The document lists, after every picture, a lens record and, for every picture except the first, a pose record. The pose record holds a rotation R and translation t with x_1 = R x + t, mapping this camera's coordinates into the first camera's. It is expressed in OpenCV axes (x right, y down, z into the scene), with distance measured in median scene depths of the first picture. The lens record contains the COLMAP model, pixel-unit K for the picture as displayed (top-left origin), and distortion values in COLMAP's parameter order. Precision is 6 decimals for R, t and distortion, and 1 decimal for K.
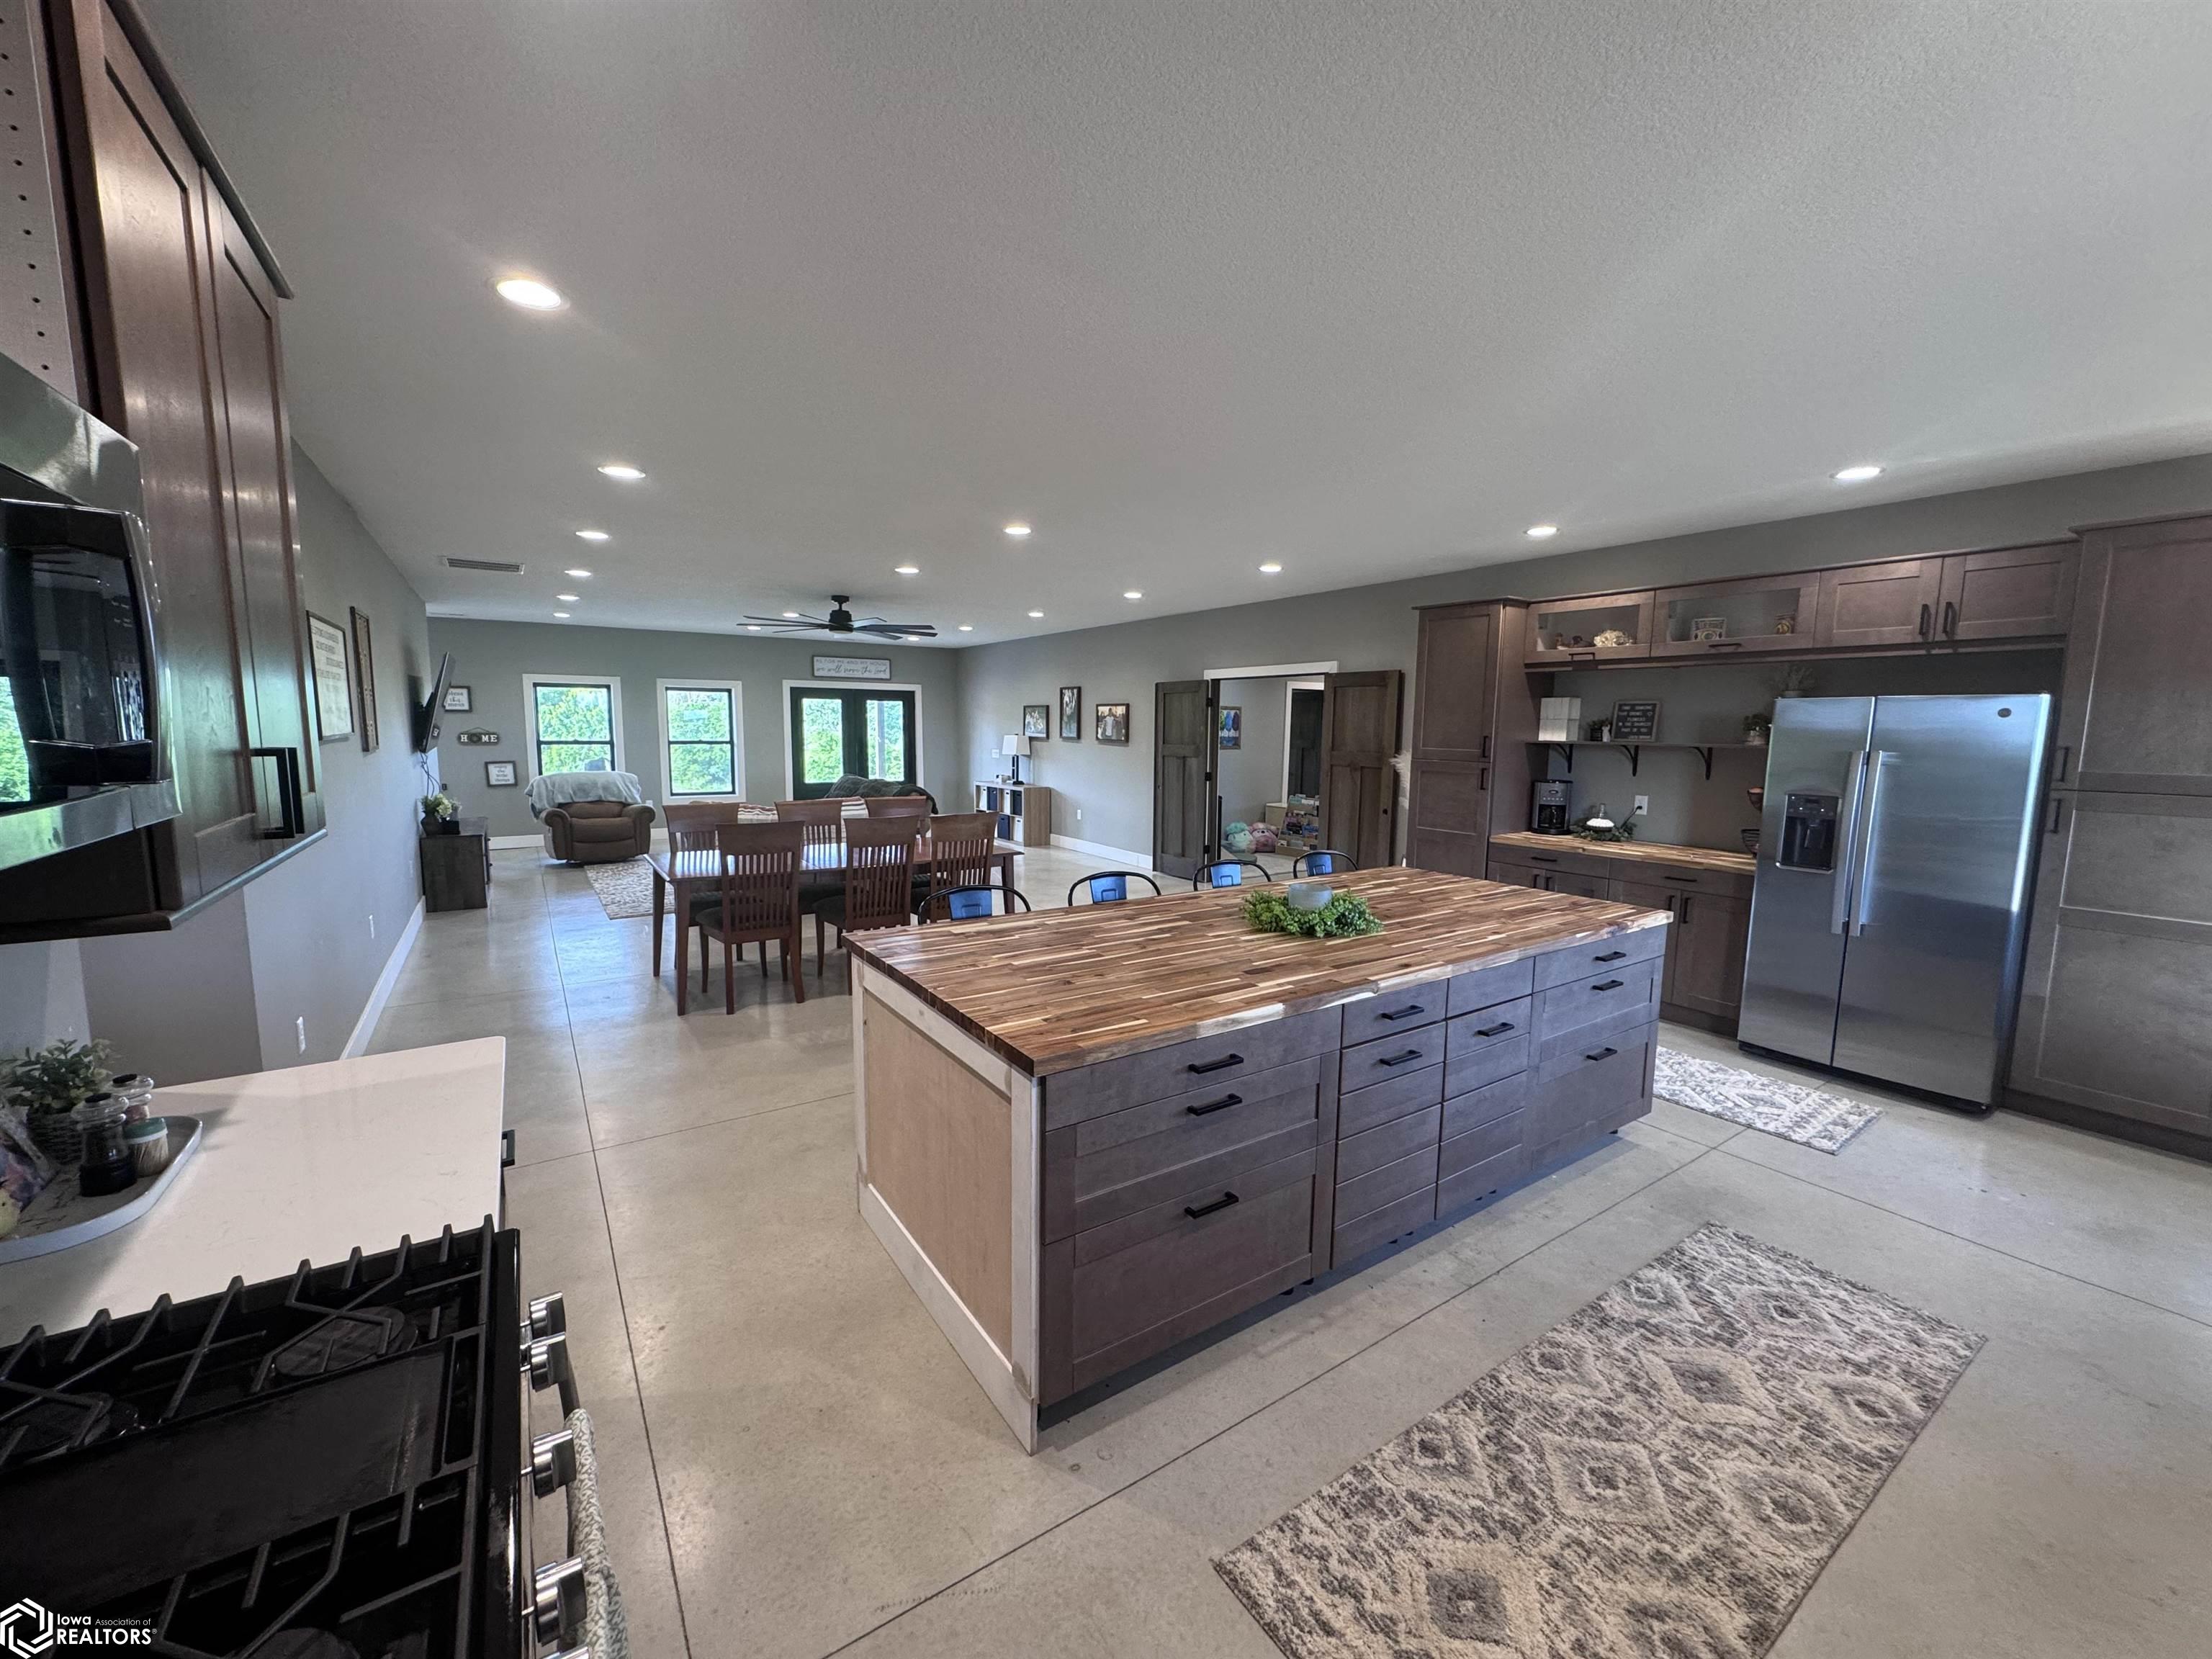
lens RADIAL K [[874.6, 0, 1101.5], [0, 874.6, 838.9], [0, 0, 1]] dist [-0.006925, 0.000472]
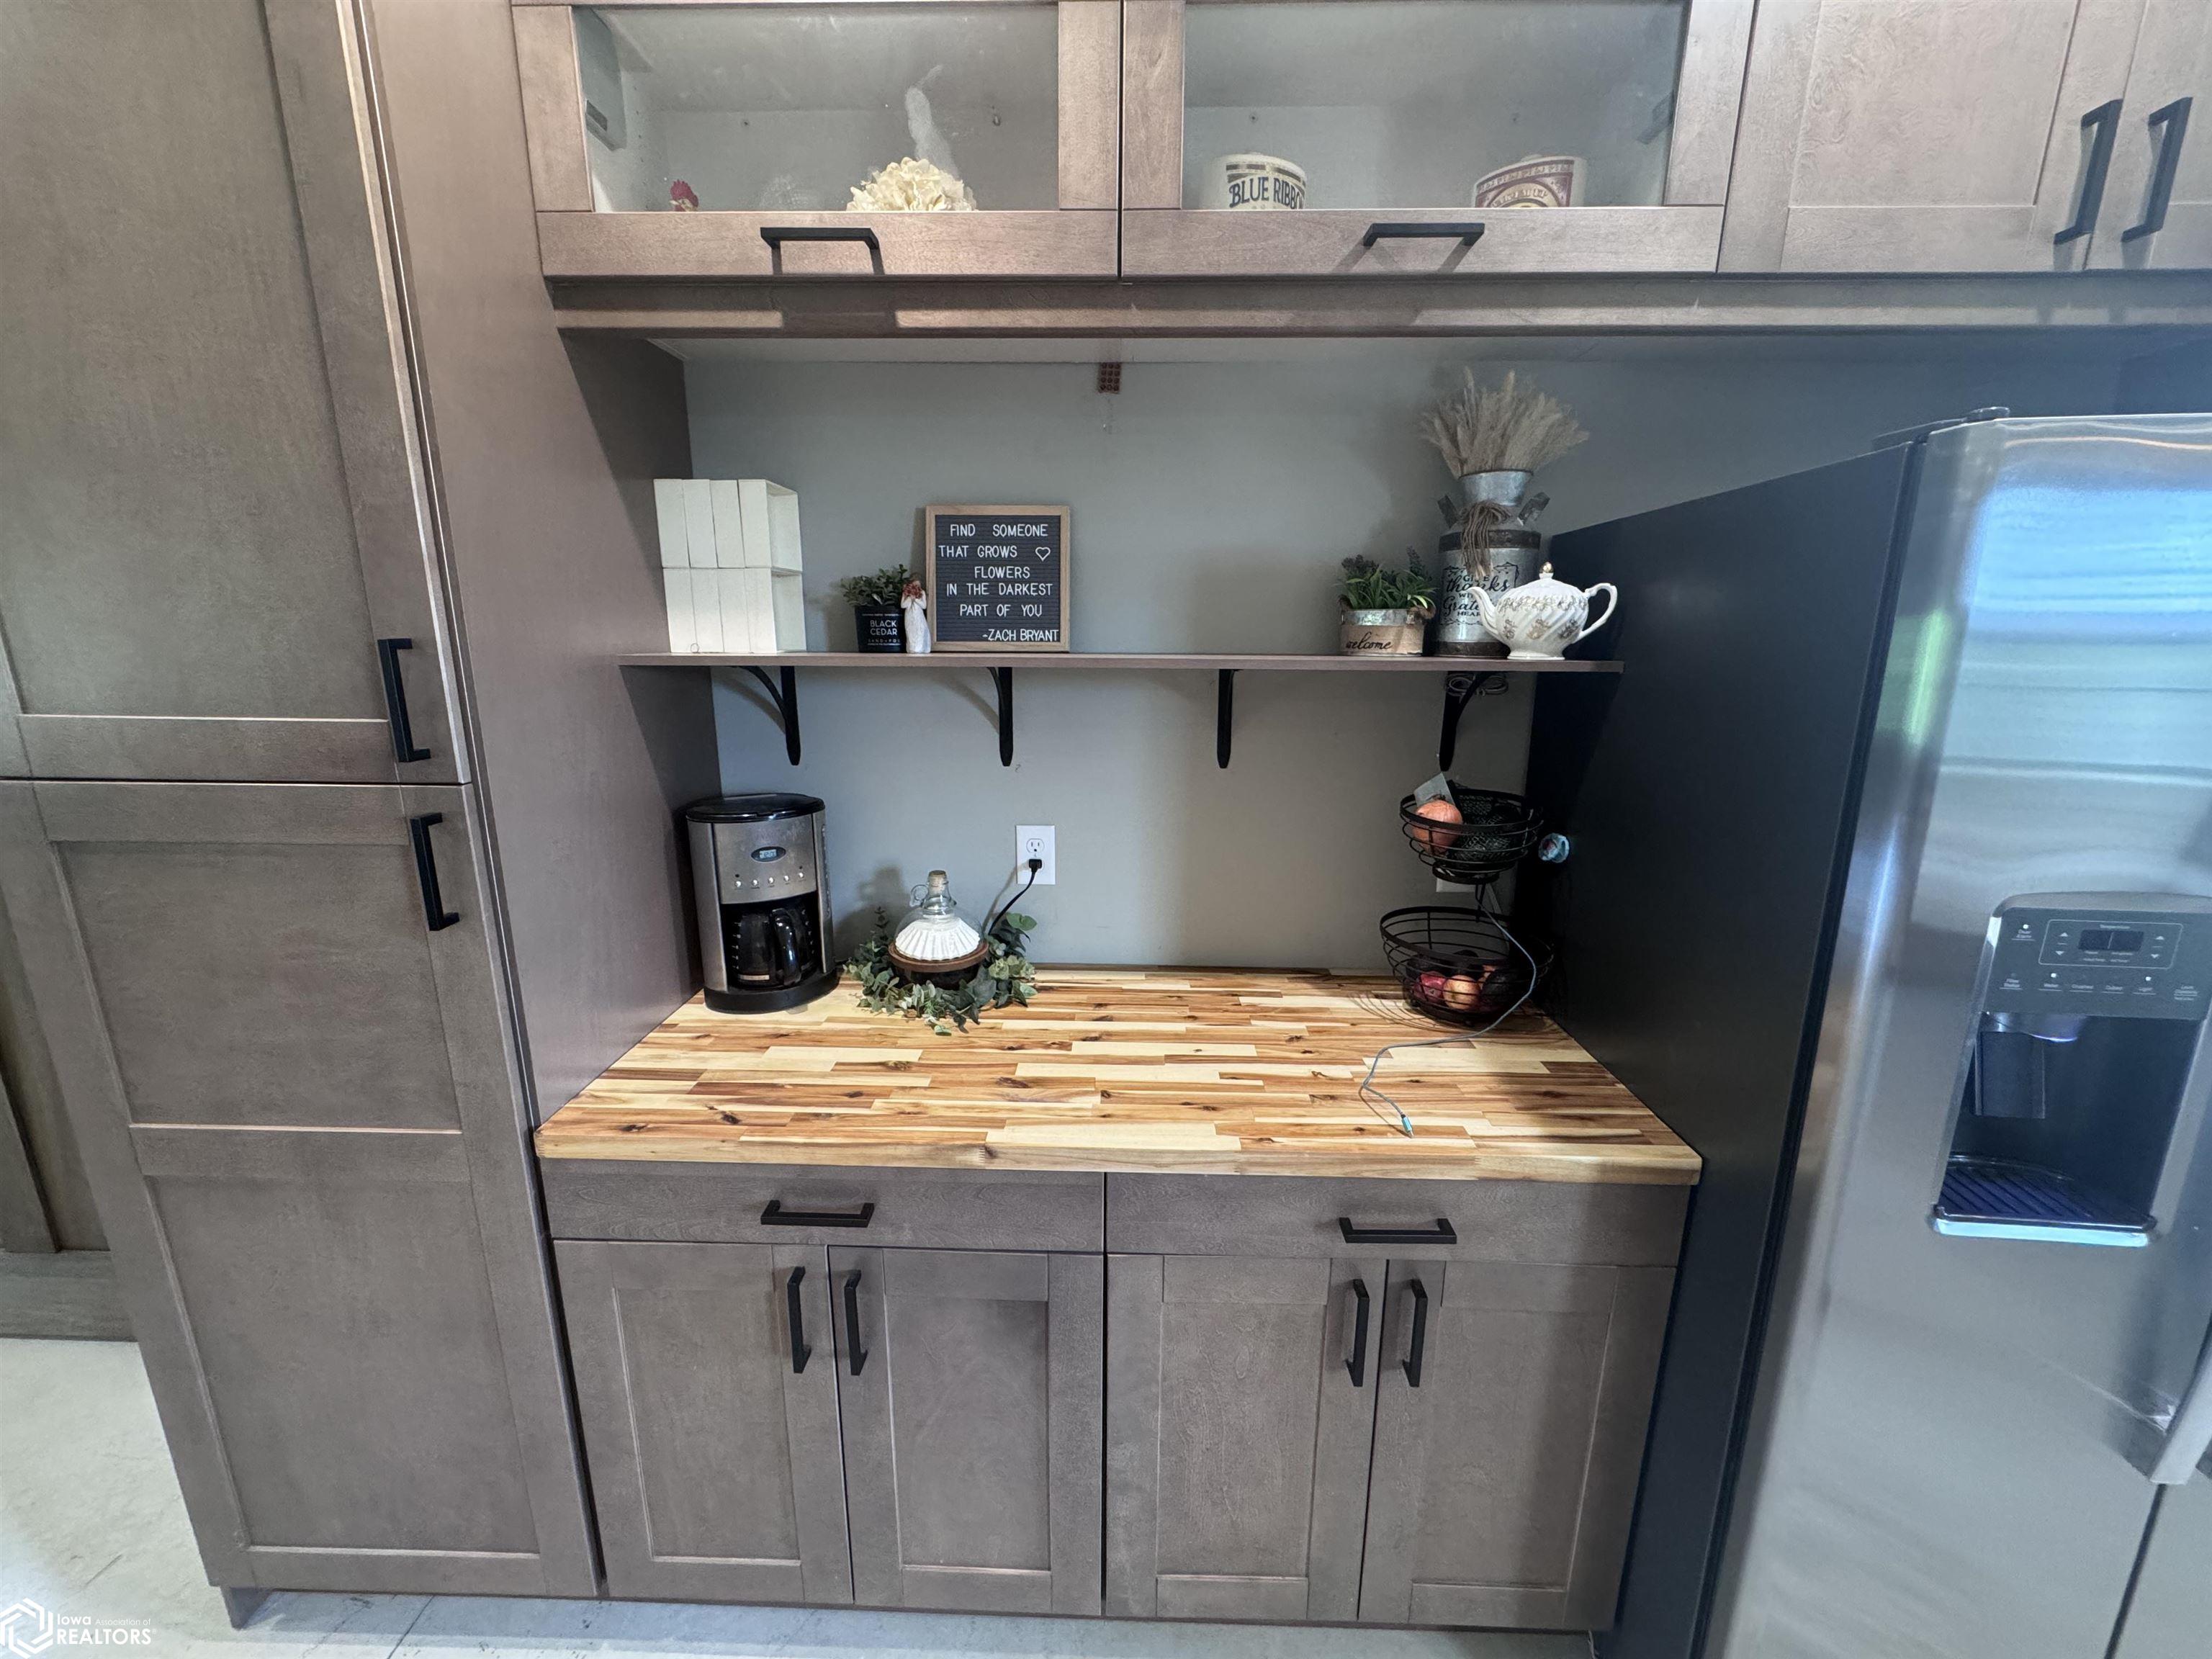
lens RADIAL K [[874.6, 0, 1105.2], [0, 874.6, 838.0], [0, 0, 1]] dist [-0.006925, 0.000472]
pose [[0.570074, -0.196095, 0.797849, 0.370761], [0.105647, 0.980533, 0.165509, -0.091645], [-0.814773, -0.010062, 0.579693, 0.771572]]
